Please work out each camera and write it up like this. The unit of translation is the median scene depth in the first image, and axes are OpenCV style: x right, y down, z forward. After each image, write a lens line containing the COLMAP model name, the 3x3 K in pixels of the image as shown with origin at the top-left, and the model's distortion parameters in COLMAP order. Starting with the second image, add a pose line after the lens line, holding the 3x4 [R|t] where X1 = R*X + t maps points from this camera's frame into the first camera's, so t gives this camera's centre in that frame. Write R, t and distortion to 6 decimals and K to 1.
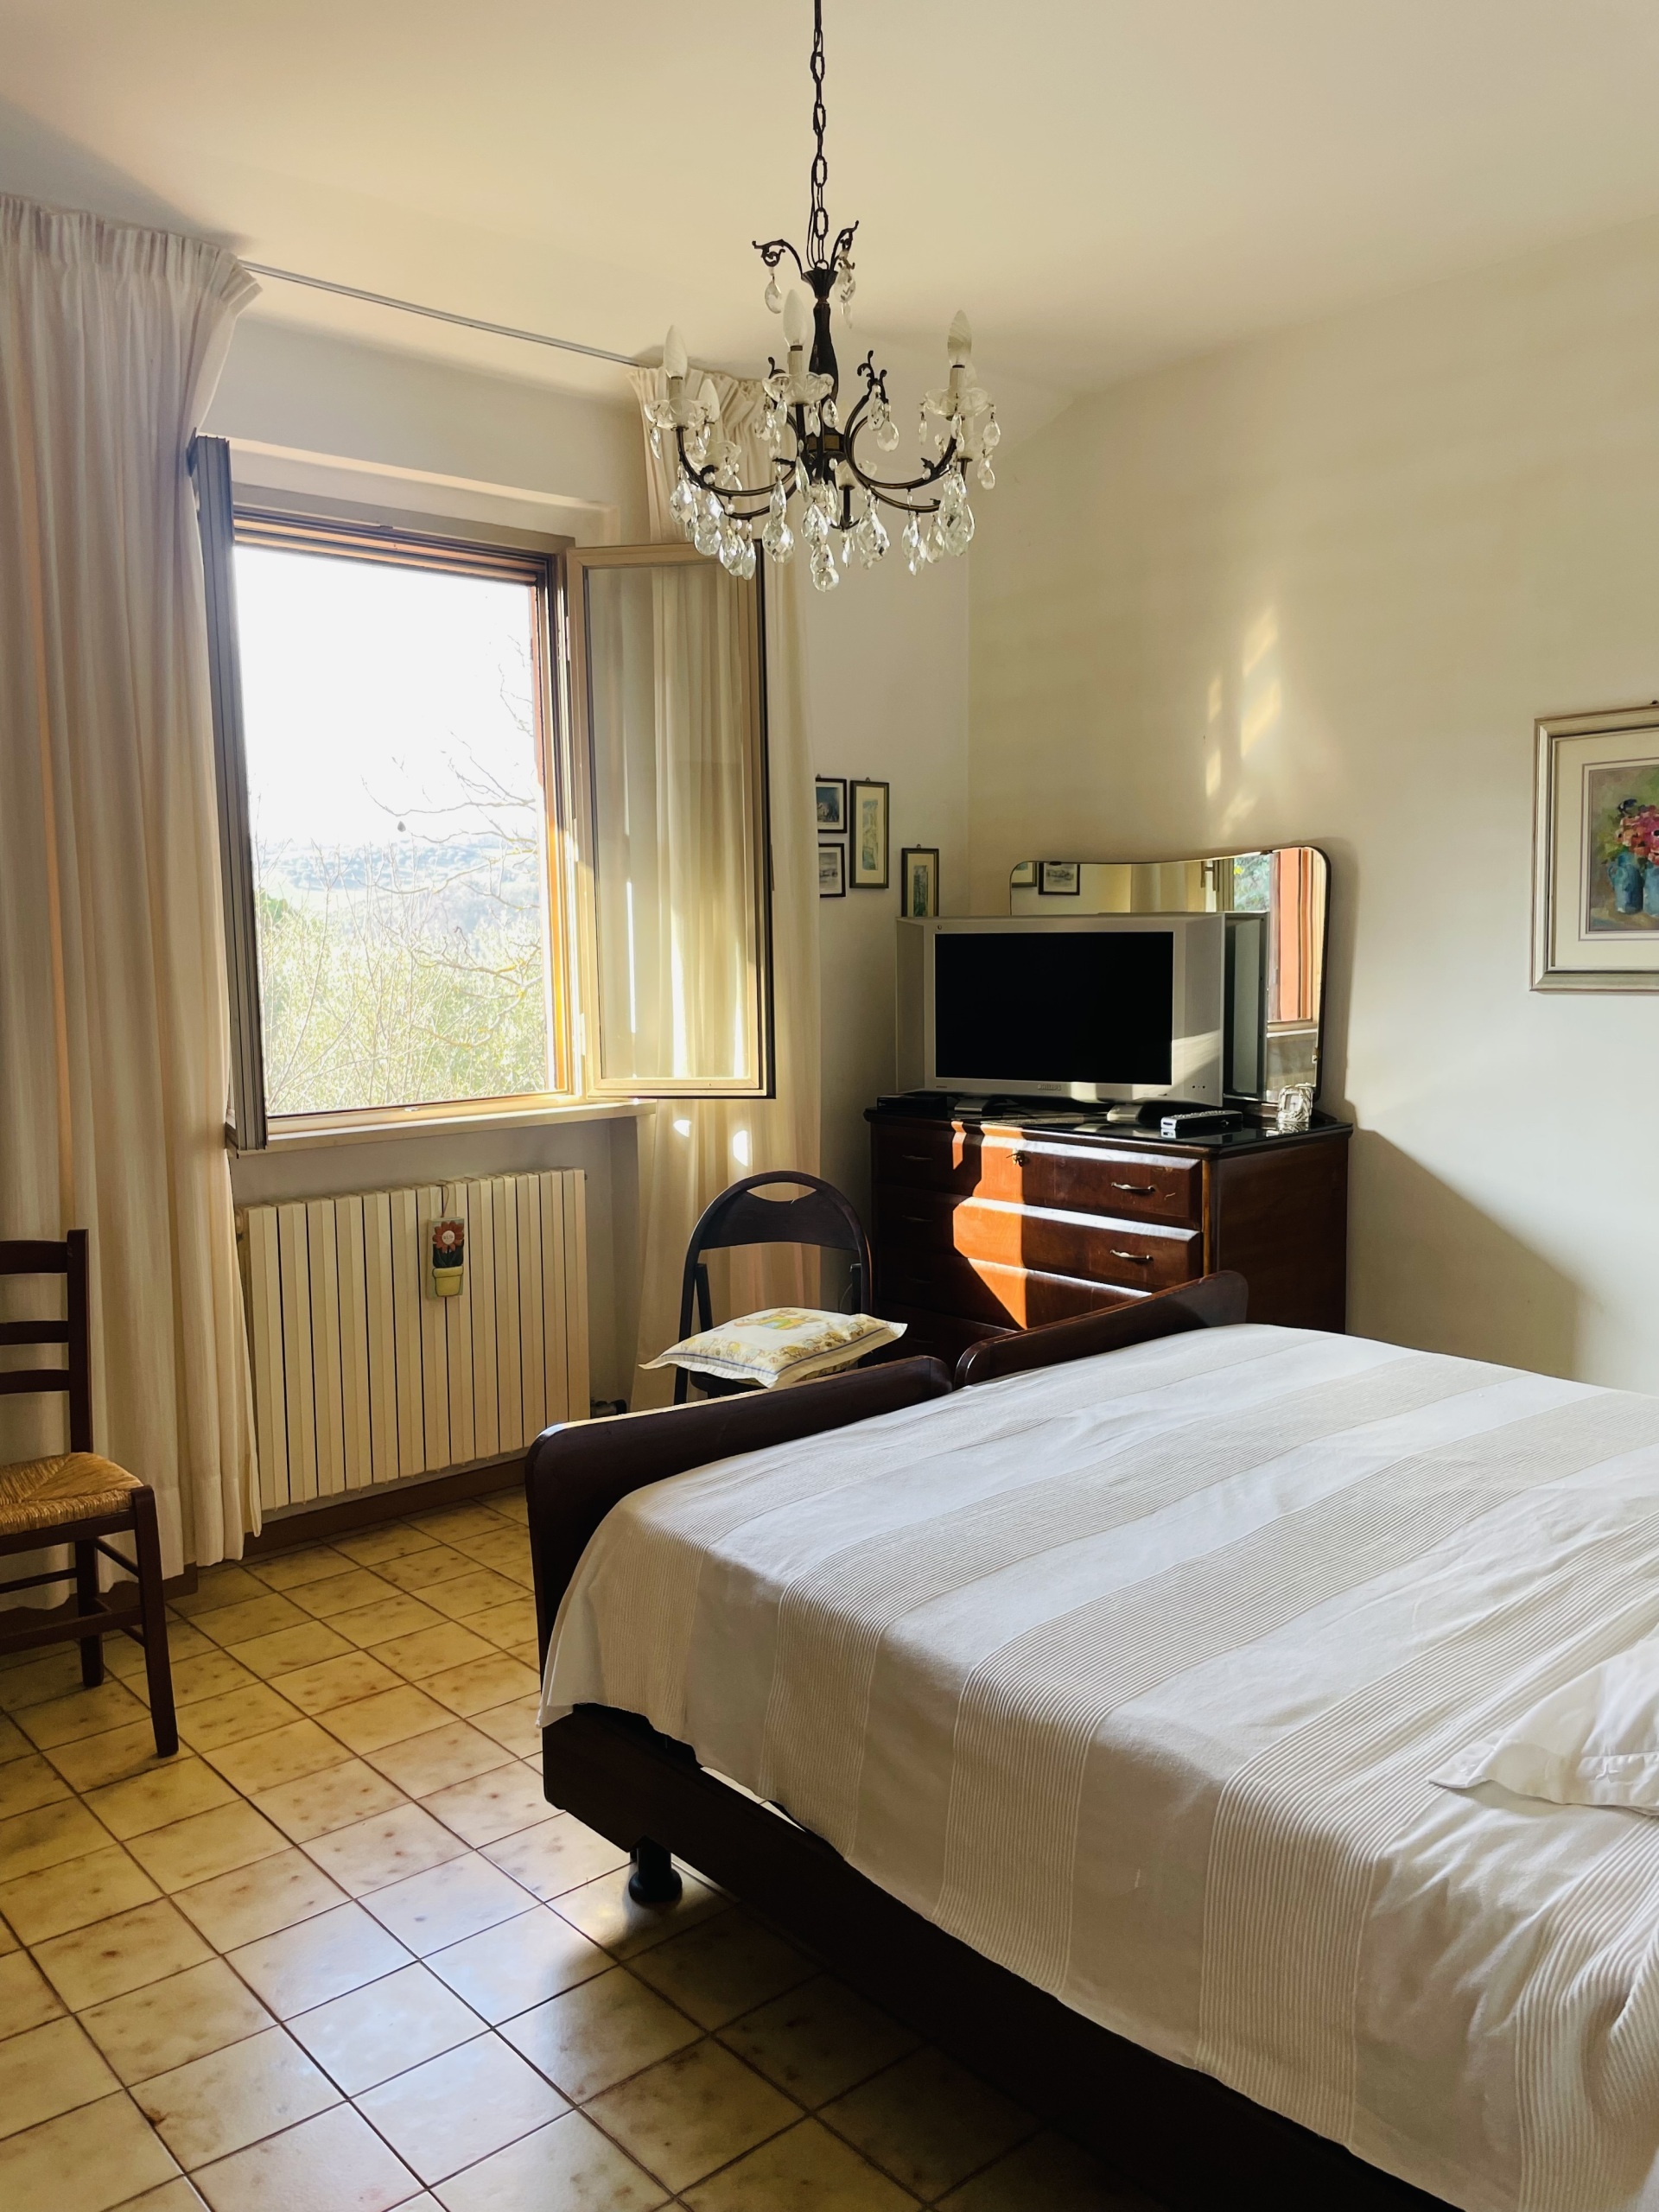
lens RADIAL K [[1687.2, 0, 820.0], [0, 1687.2, 1099.5], [0, 0, 1]] dist [0.054230, -0.077557]
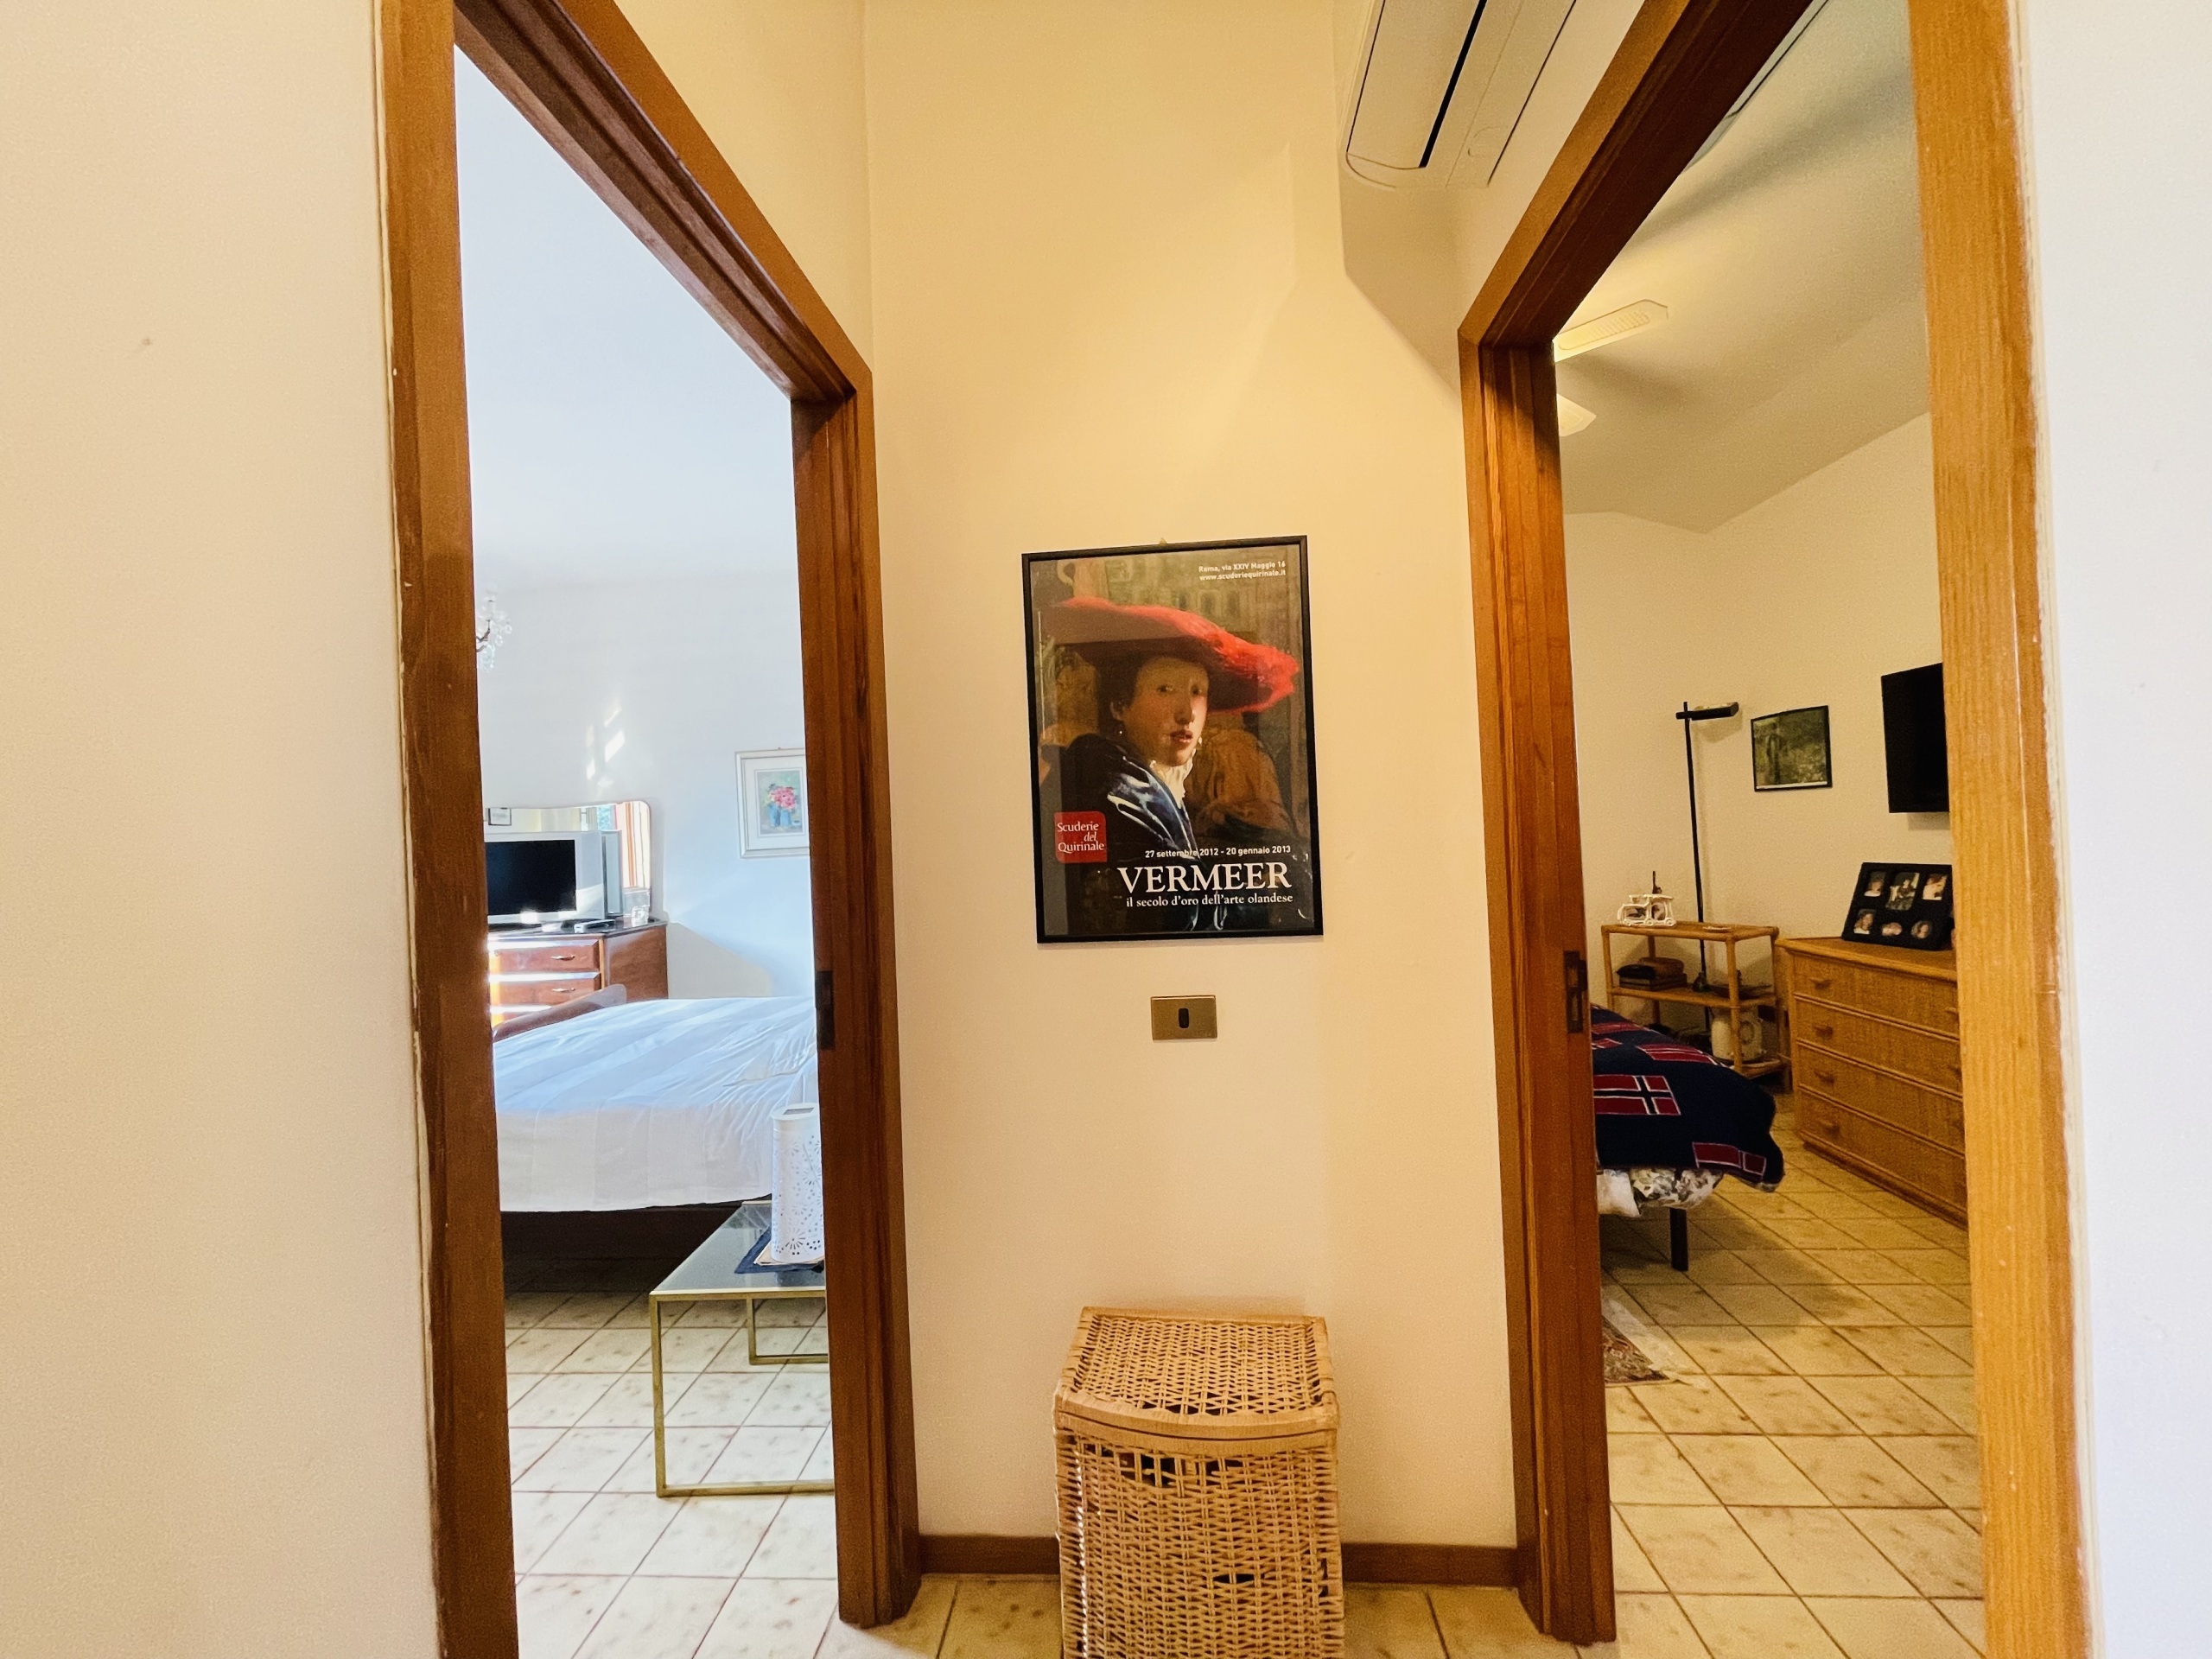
lens RADIAL K [[900.8, 0, 1100.7], [0, 900.8, 829.1], [0, 0, 1]] dist [-0.001466, -0.000023]
pose [[0.713947, -0.011178, 0.700111, -0.149128], [0.101027, 0.991055, -0.087201, 0.071121], [-0.692873, 0.132986, 0.708690, -0.357514]]
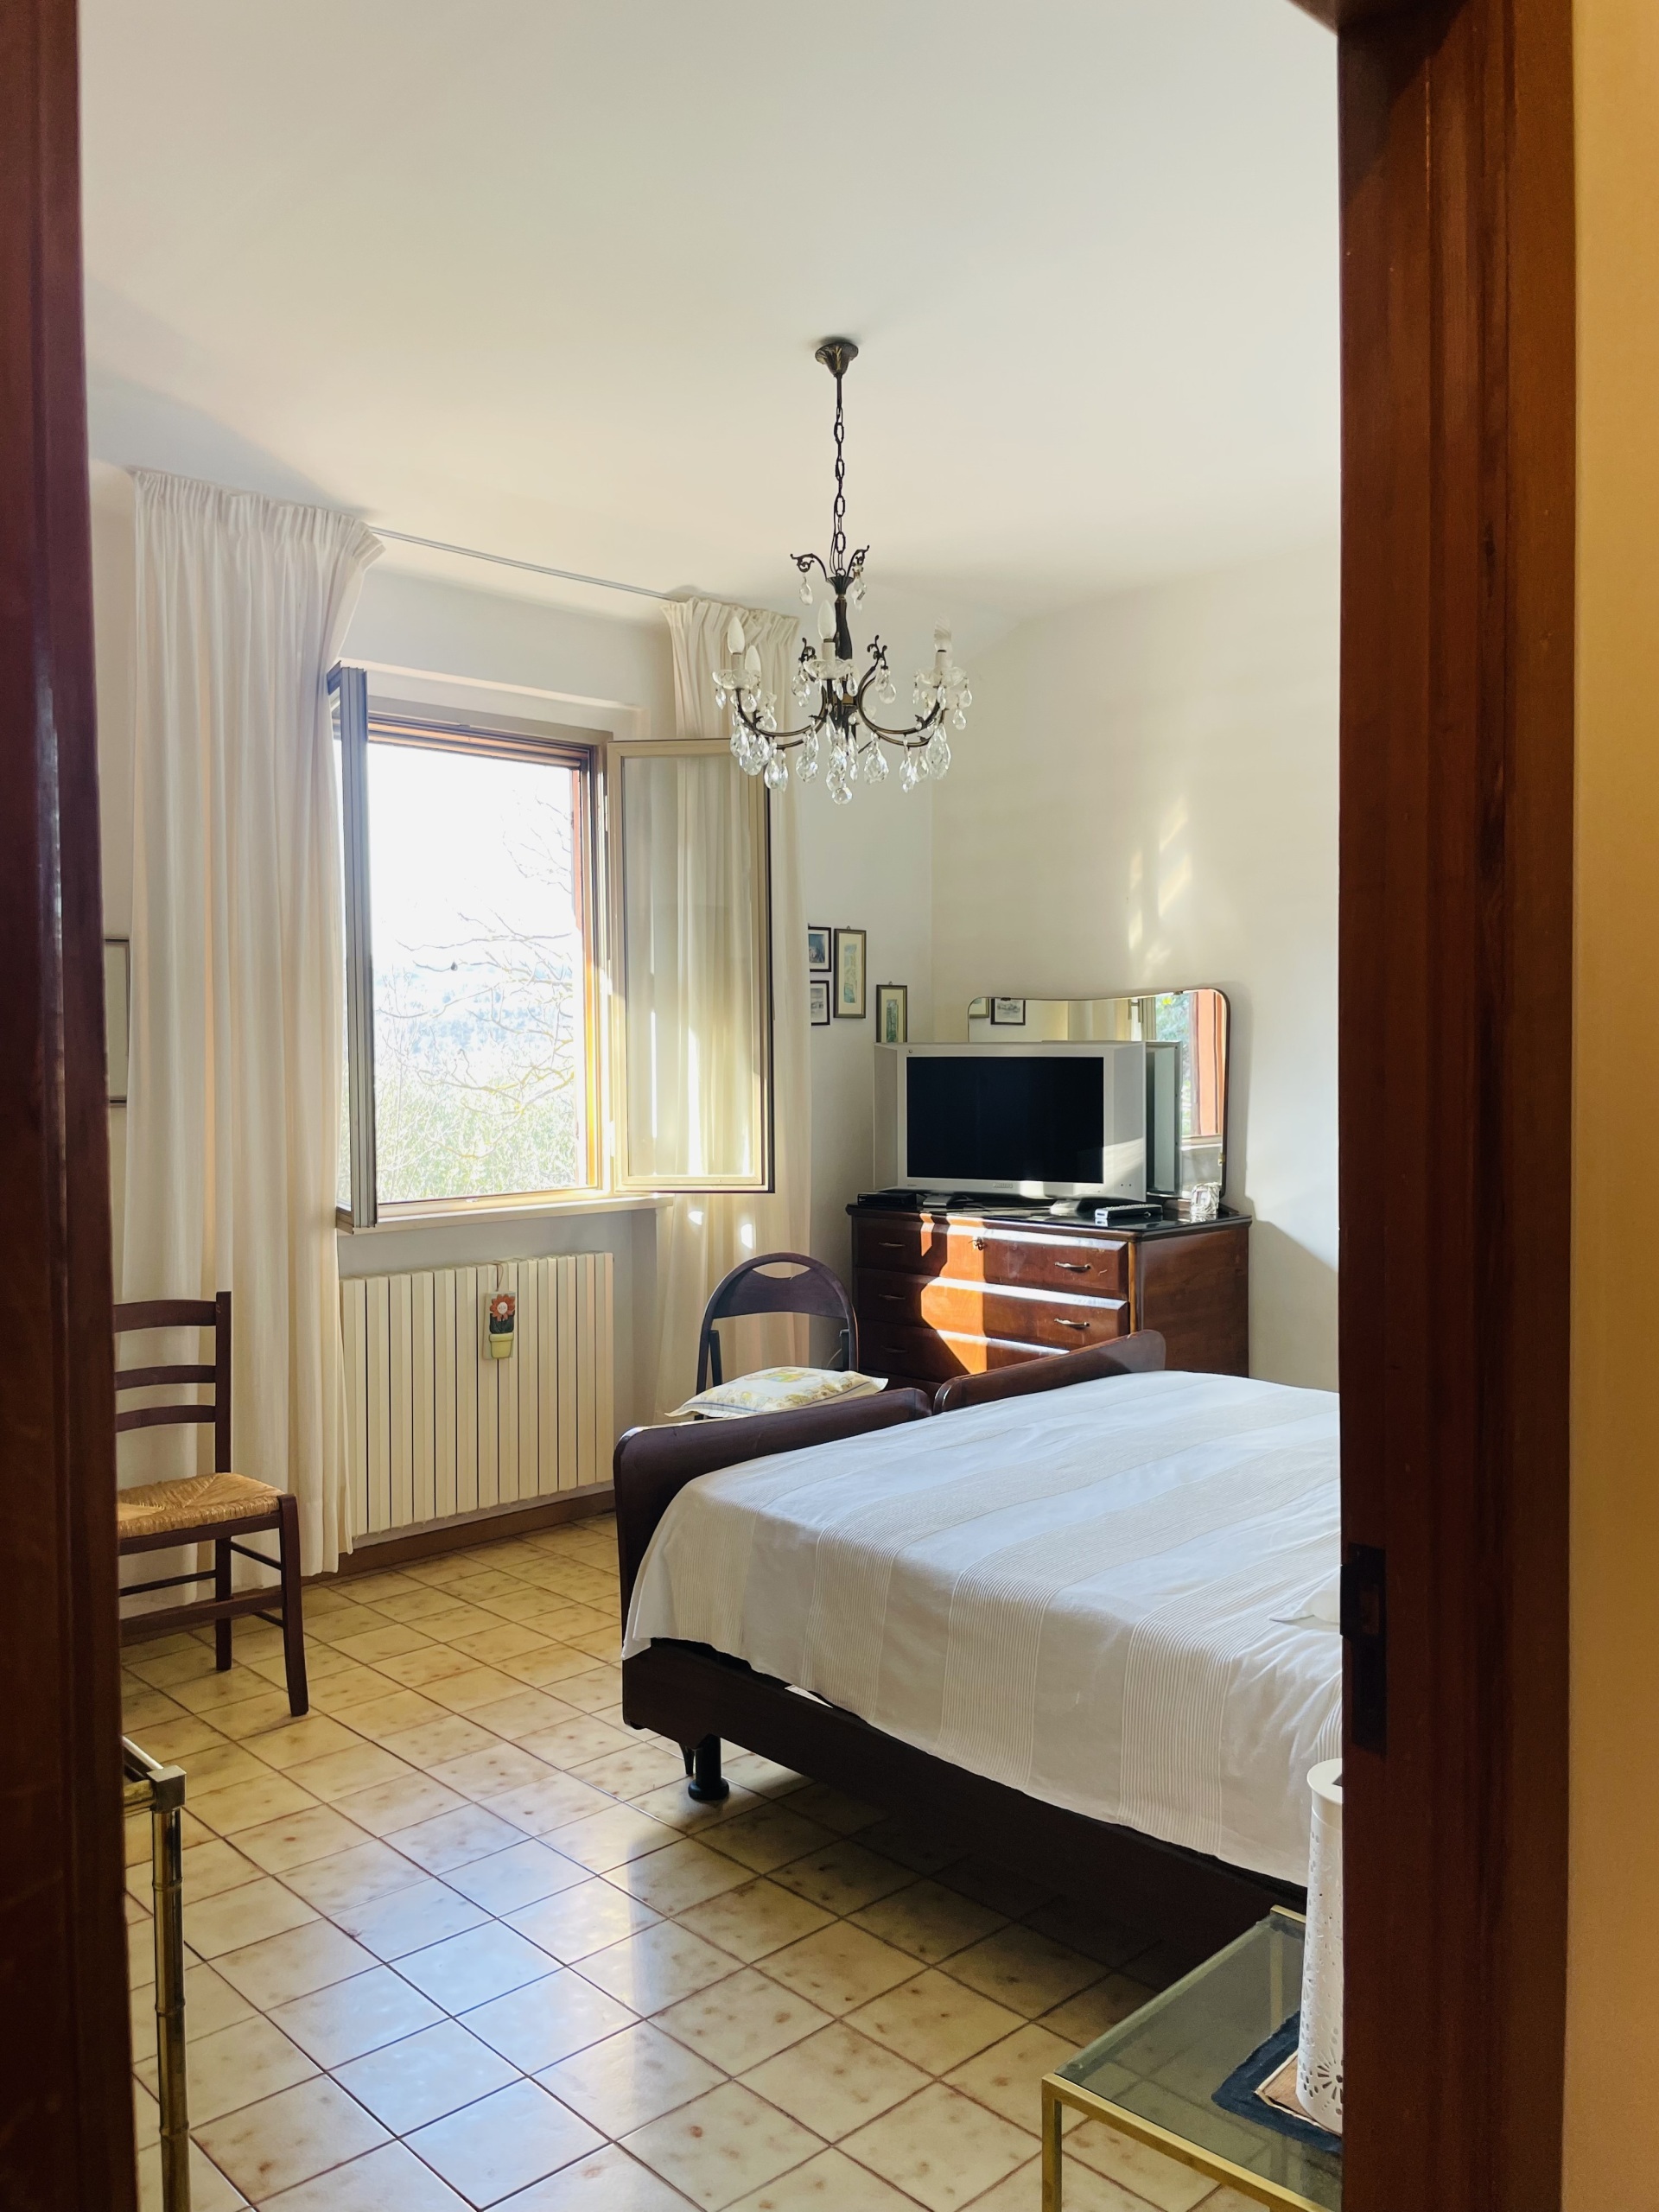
lens RADIAL K [[1687.2, 0, 834.5], [0, 1687.2, 1087.5], [0, 0, 1]] dist [0.054230, -0.077557]
pose [[0.999075, 0.006621, 0.042493, -0.046121], [-0.003224, 0.996830, -0.079500, 0.025424], [-0.042885, 0.079290, 0.995929, -0.255016]]
